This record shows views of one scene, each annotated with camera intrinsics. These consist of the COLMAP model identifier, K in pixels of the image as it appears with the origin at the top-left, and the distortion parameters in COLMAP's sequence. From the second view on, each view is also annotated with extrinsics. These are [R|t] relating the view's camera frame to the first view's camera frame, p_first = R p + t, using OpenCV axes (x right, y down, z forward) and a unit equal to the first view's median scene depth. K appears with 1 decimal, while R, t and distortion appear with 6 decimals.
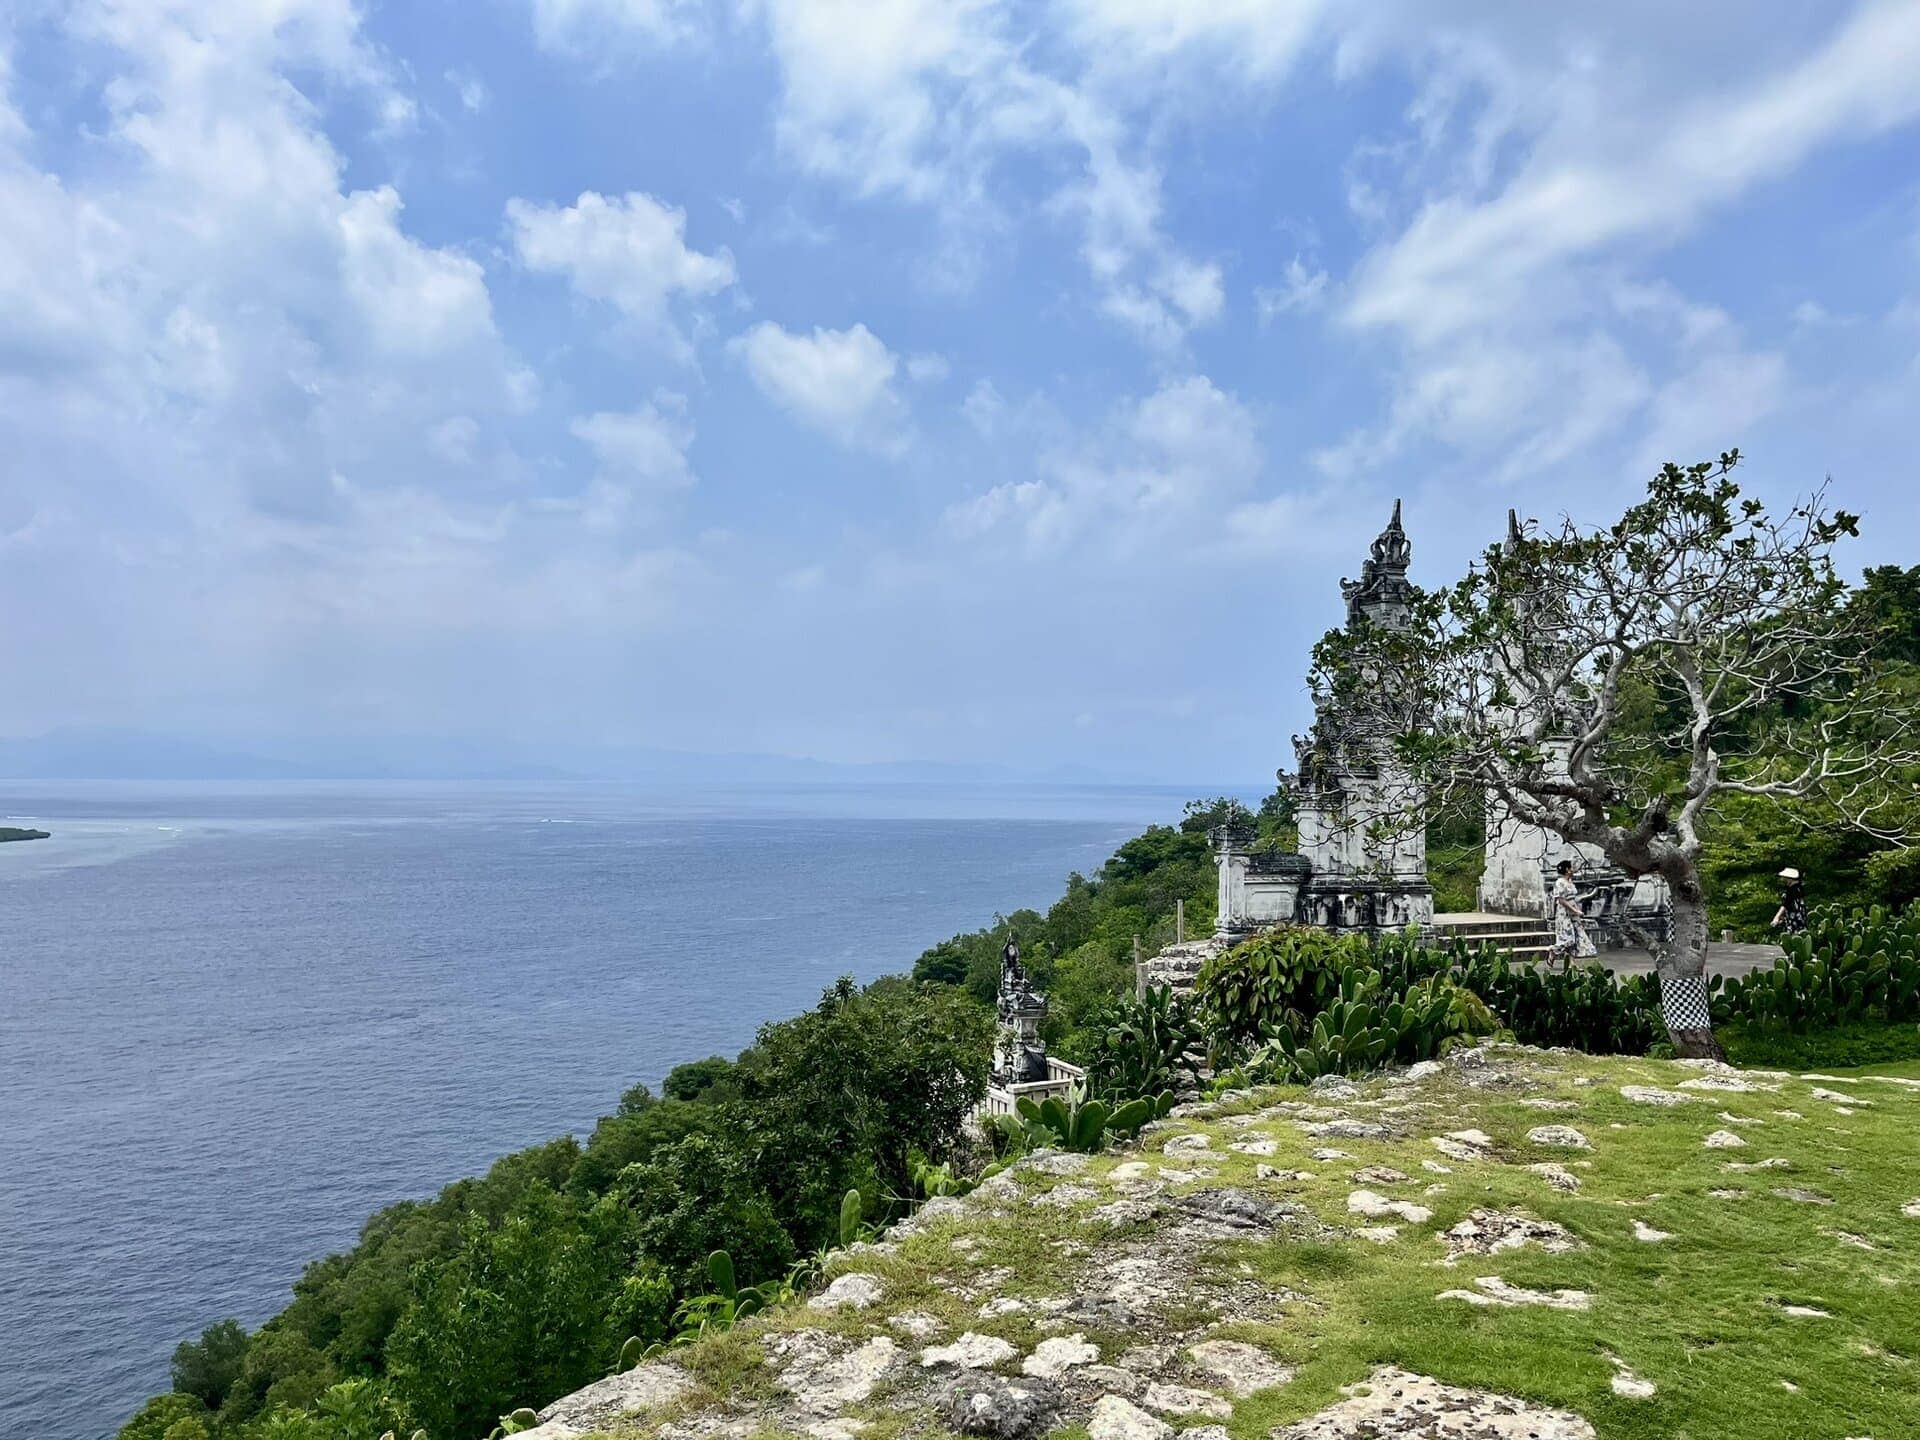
lens RADIAL K [[1463.5, 0, 961.8], [0, 1463.5, 727.0], [0, 0, 1]] dist [-0.004330, -0.001526]
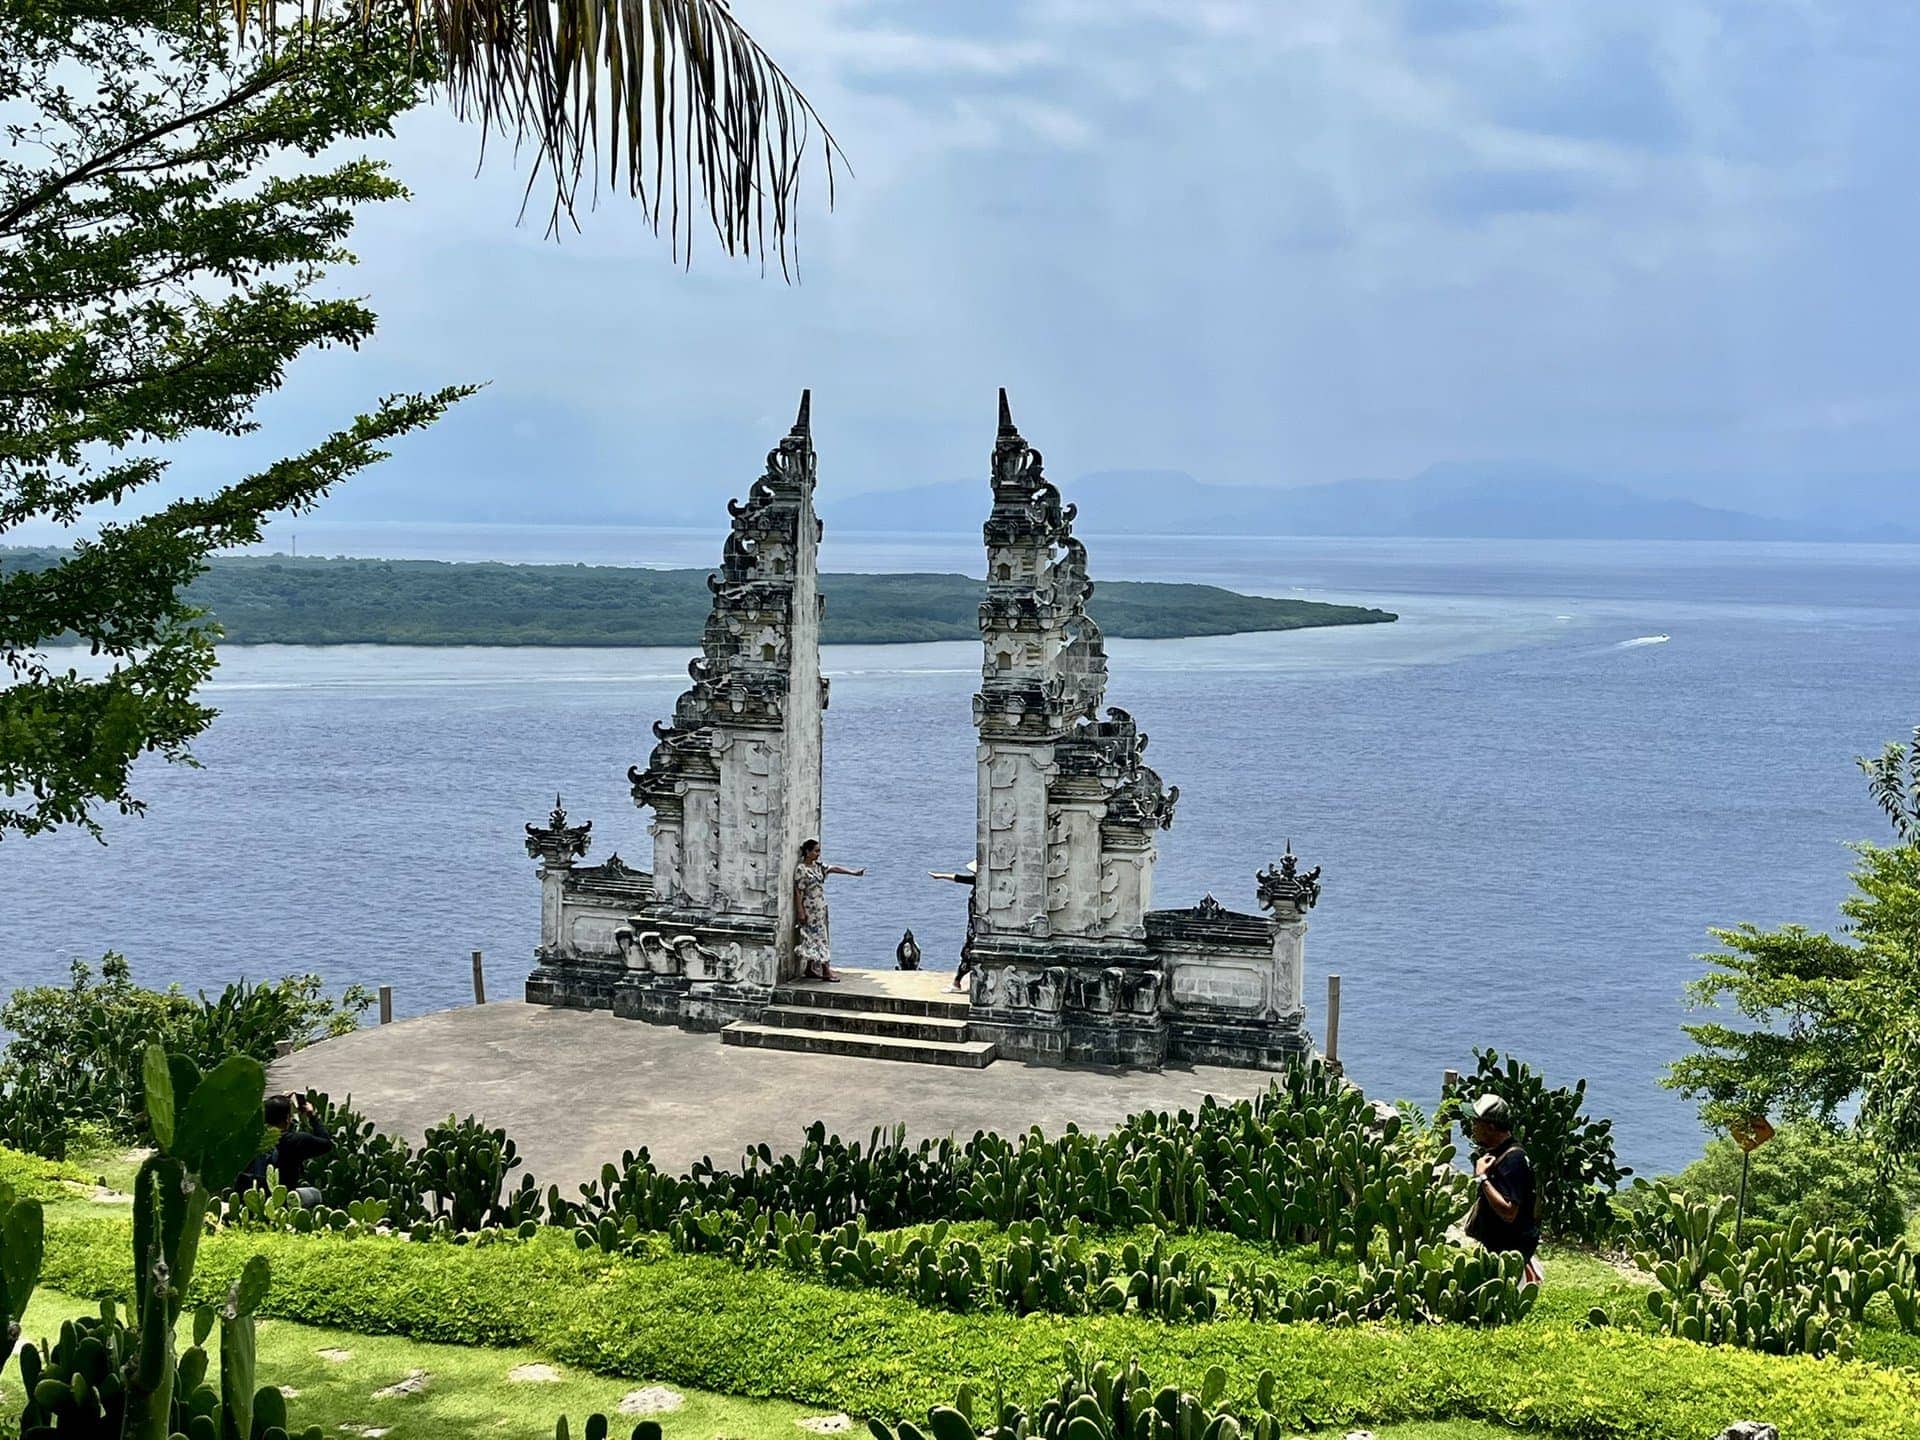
lens RADIAL K [[2358.5, 0, 902.8], [0, 2358.5, 701.5], [0, 0, 1]] dist [0.120823, 0.000000]
pose [[0.728864, 0.052652, -0.682631, 1.173269], [0.013928, 0.995692, 0.091670, -0.115316], [0.684517, -0.076323, 0.724991, 0.198753]]
